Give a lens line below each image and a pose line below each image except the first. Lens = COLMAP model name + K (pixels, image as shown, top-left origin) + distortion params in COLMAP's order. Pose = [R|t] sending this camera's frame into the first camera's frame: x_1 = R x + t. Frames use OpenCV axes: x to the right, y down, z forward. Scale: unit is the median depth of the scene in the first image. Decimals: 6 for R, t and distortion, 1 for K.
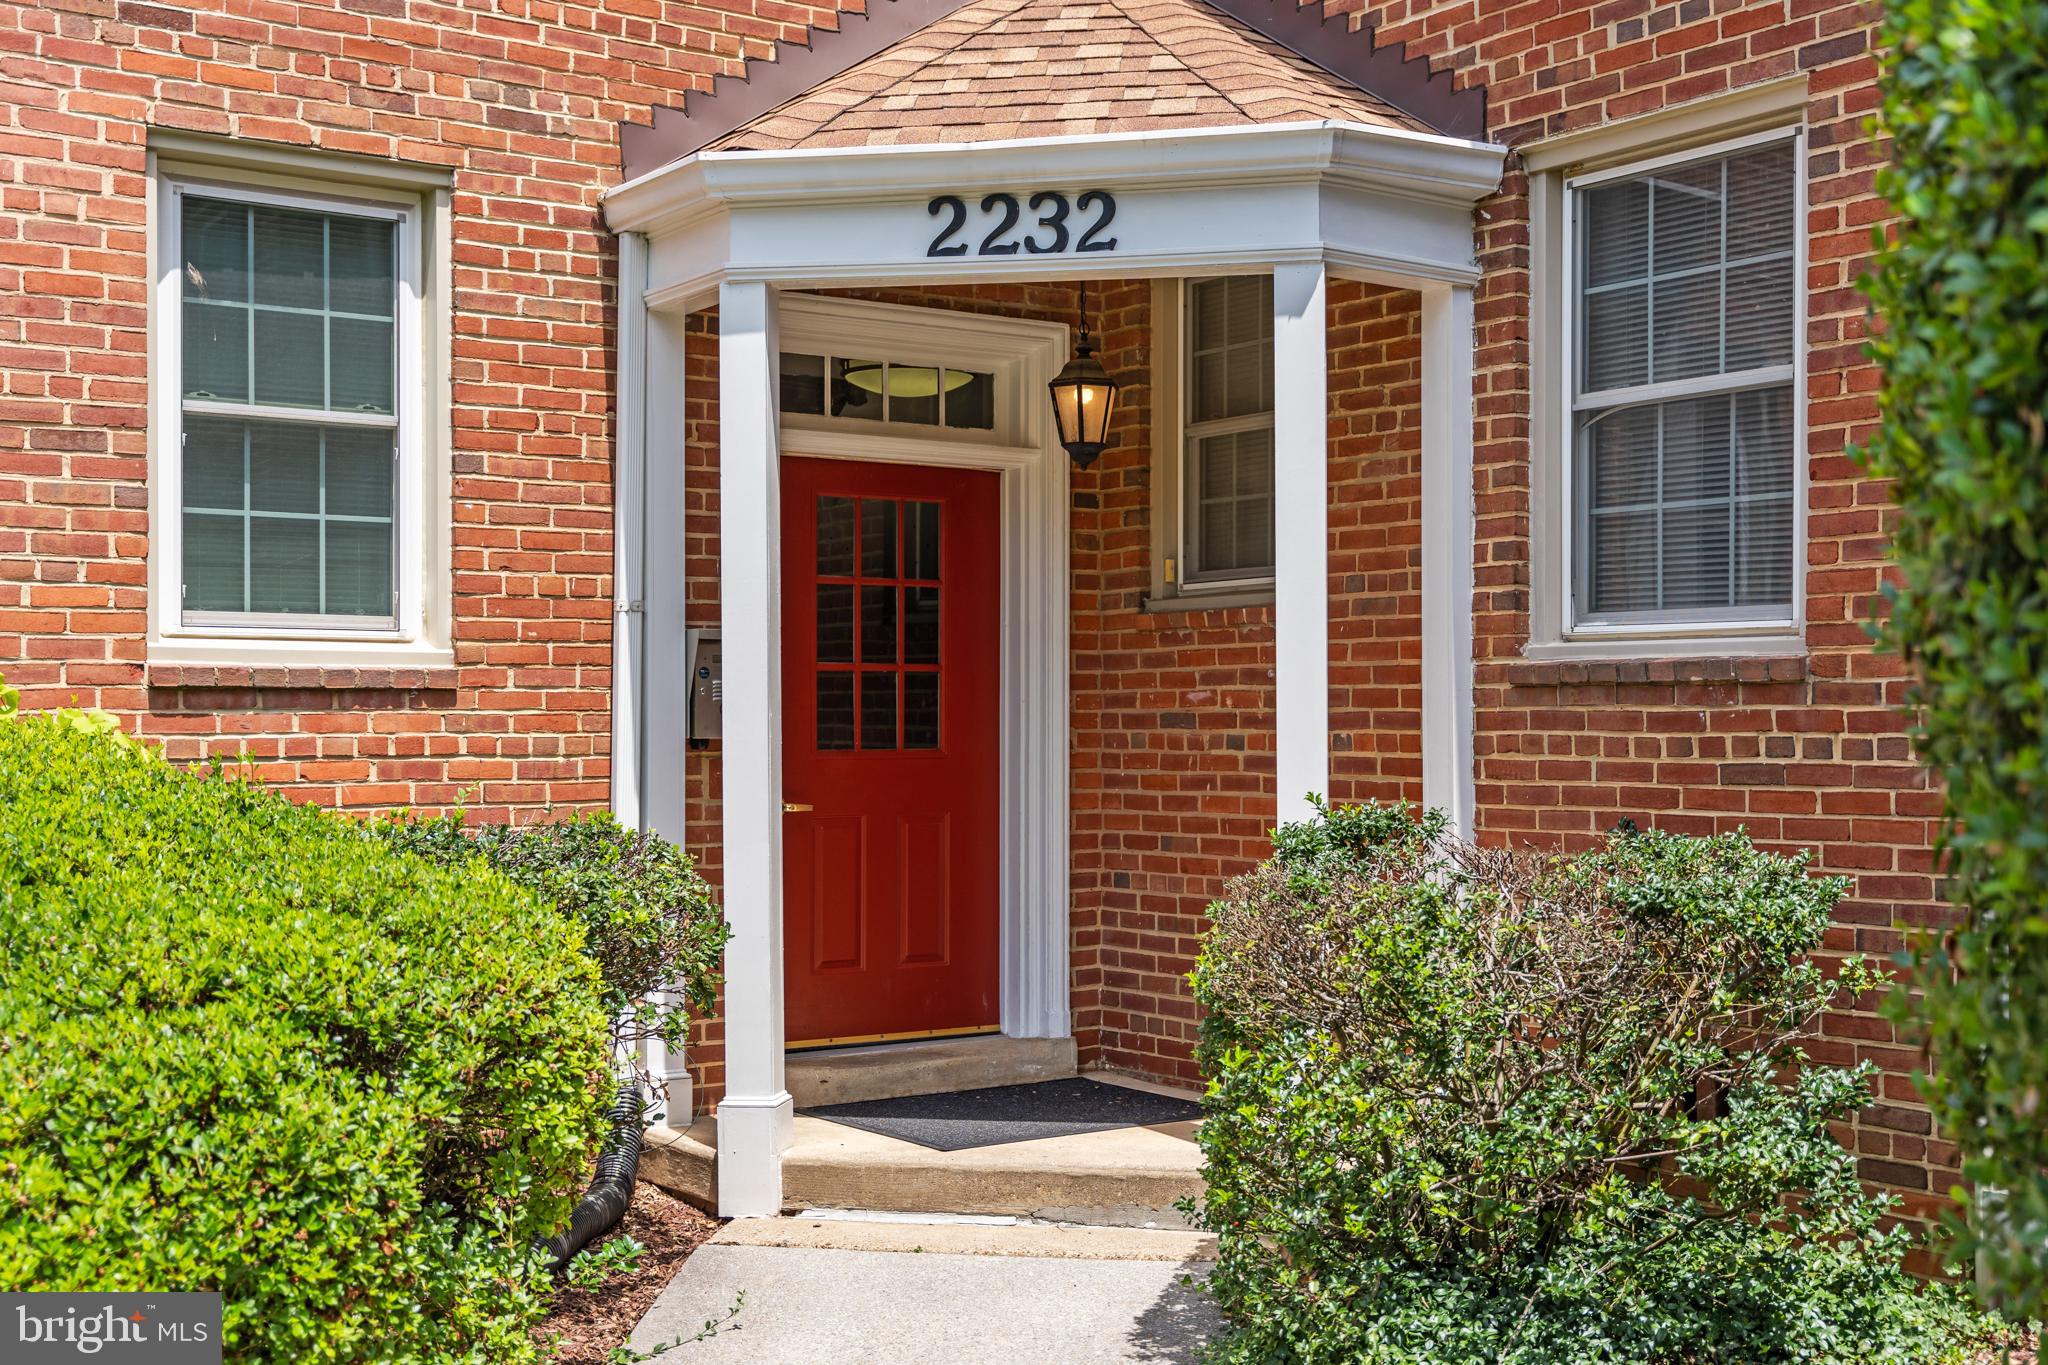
lens RADIAL K [[2387.6, 0, 1022.5], [0, 2387.6, 682.9], [0, 0, 1]] dist [0.014458, 0.000000]
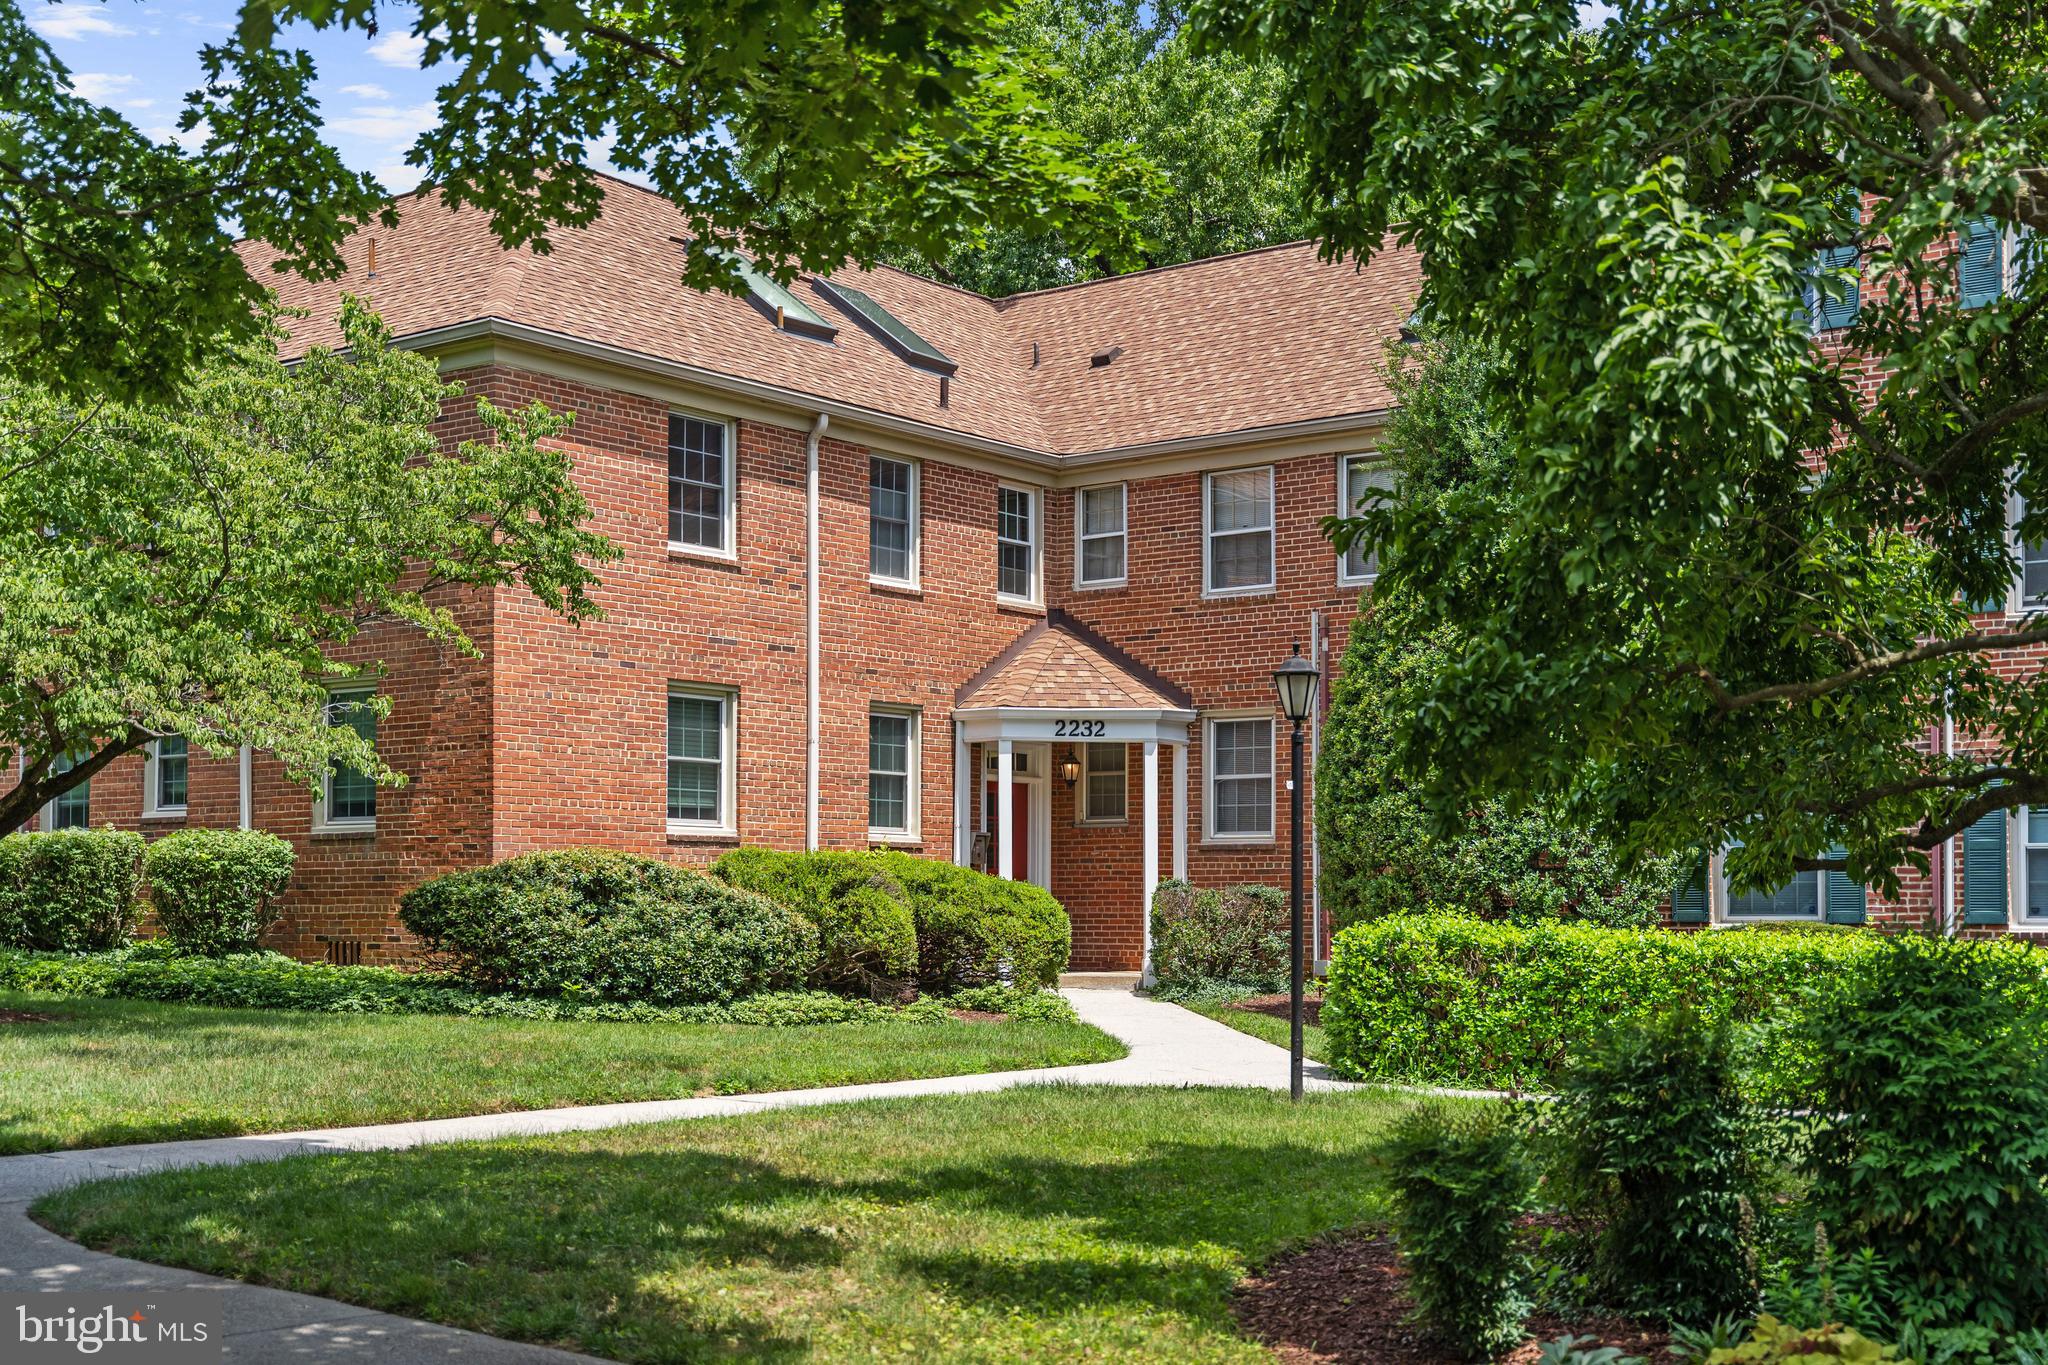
lens RADIAL K [[2466.6, 0, 1024.7], [0, 2466.6, 684.8], [0, 0, 1]] dist [0.001905, 0.000000]
pose [[0.955634, 0.031329, 0.292886, -1.234101], [-0.007378, 0.996562, -0.082525, 0.064852], [-0.294464, 0.076703, 0.952579, -2.720958]]
